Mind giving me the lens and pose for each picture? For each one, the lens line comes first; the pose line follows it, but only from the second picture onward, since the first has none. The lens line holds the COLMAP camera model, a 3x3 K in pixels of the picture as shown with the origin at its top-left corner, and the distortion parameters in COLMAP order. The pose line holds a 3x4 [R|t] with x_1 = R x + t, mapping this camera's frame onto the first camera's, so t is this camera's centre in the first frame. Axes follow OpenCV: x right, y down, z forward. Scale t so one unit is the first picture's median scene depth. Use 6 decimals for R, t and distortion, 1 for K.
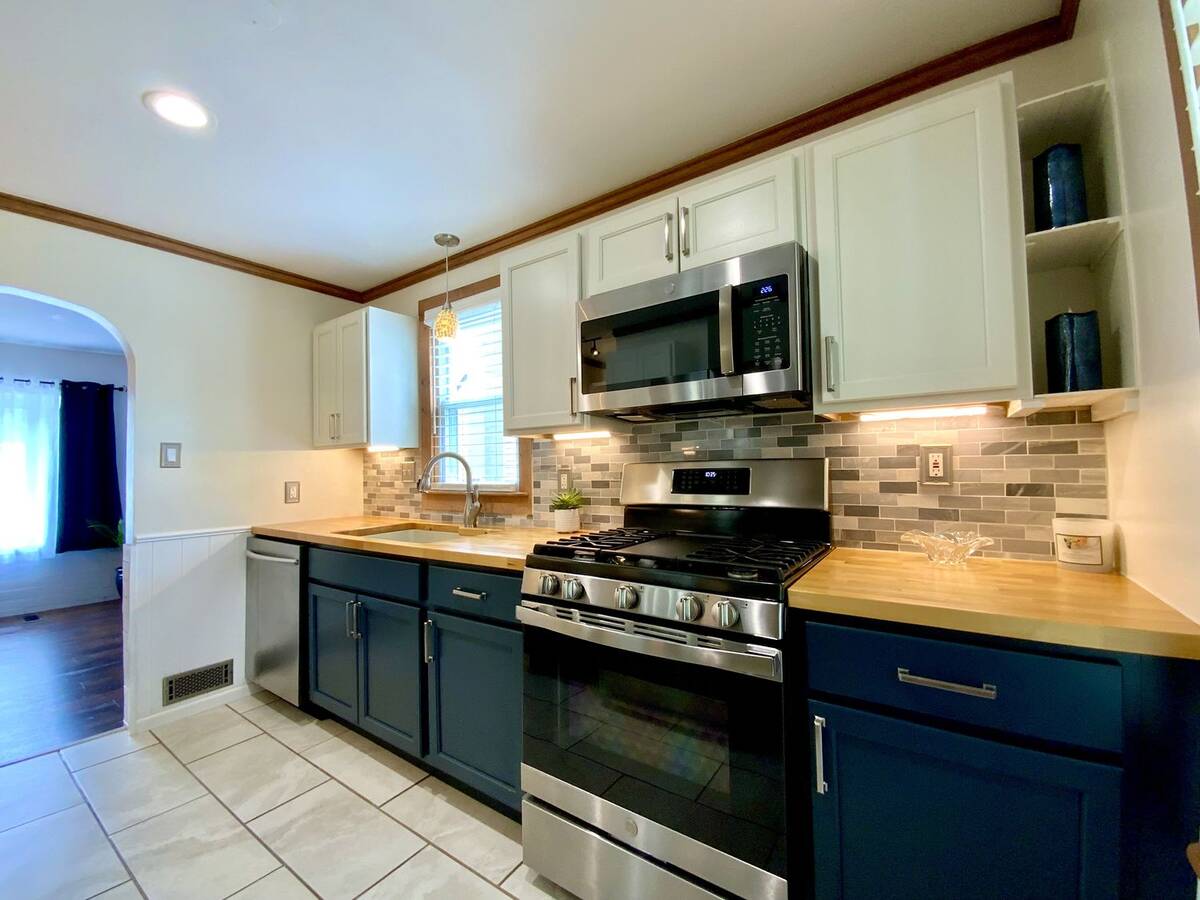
lens RADIAL K [[488.7, 0, 591.2], [0, 488.7, 451.1], [0, 0, 1]] dist [0.012279, -0.002291]
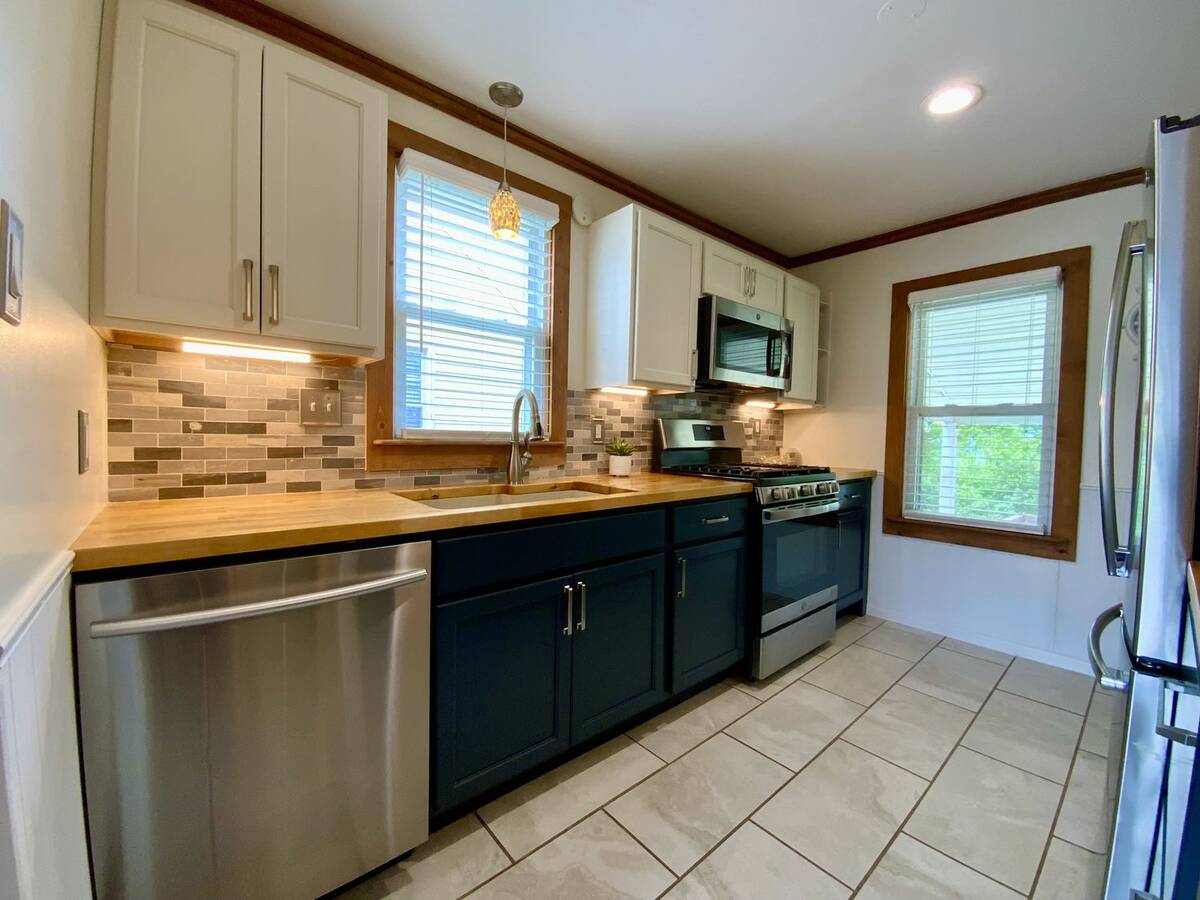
lens RADIAL K [[488.7, 0, 606.3], [0, 488.7, 448.0], [0, 0, 1]] dist [0.012279, -0.002291]
pose [[0.237101, -0.005316, 0.971470, -1.087595], [-0.058152, 0.998114, 0.019655, 0.077029], [-0.969743, -0.061153, 0.236345, 0.728629]]
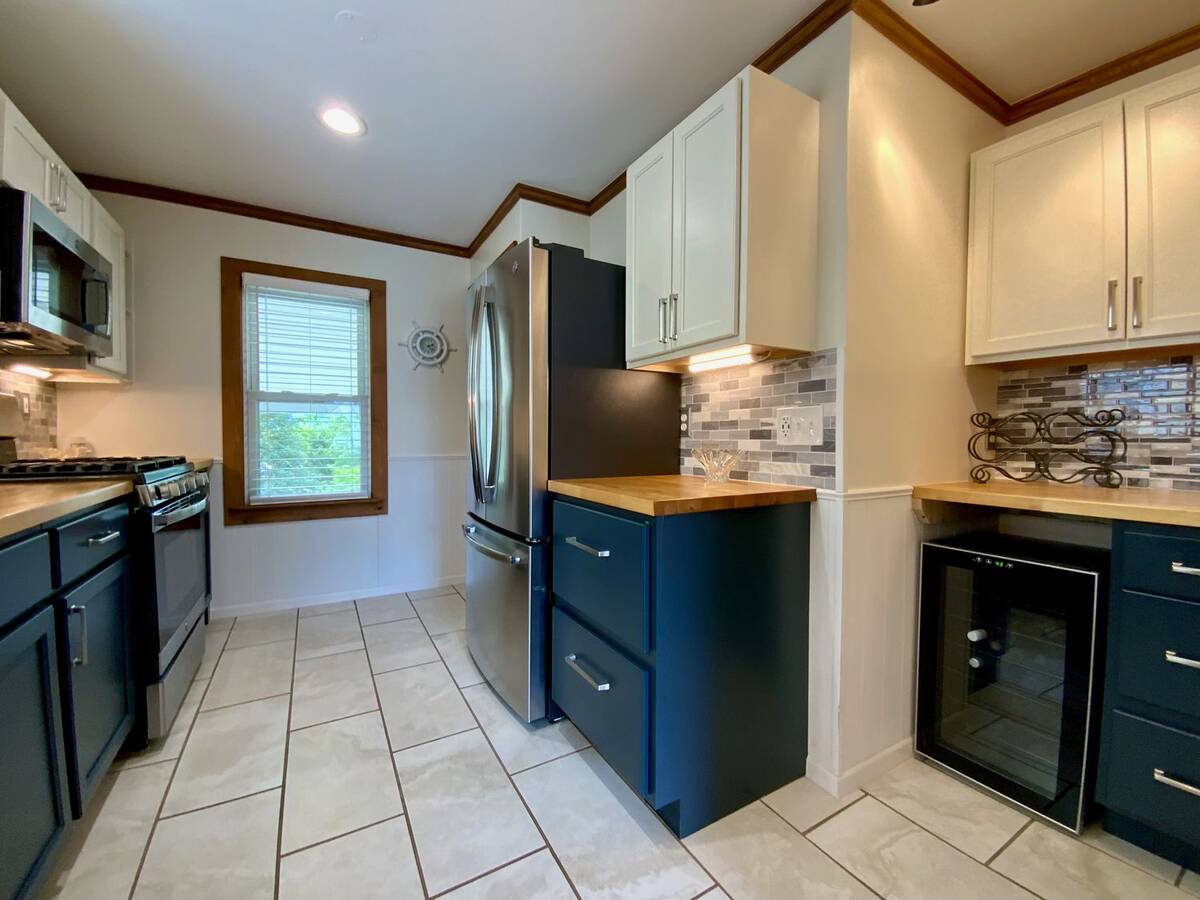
lens RADIAL K [[488.7, 0, 589.4], [0, 488.7, 447.1], [0, 0, 1]] dist [0.012279, -0.002291]
pose [[-0.890549, 0.000676, 0.454886, -0.988189], [-0.006546, 0.999876, -0.014301, 0.106296], [-0.454840, -0.015713, -0.890435, 1.002792]]
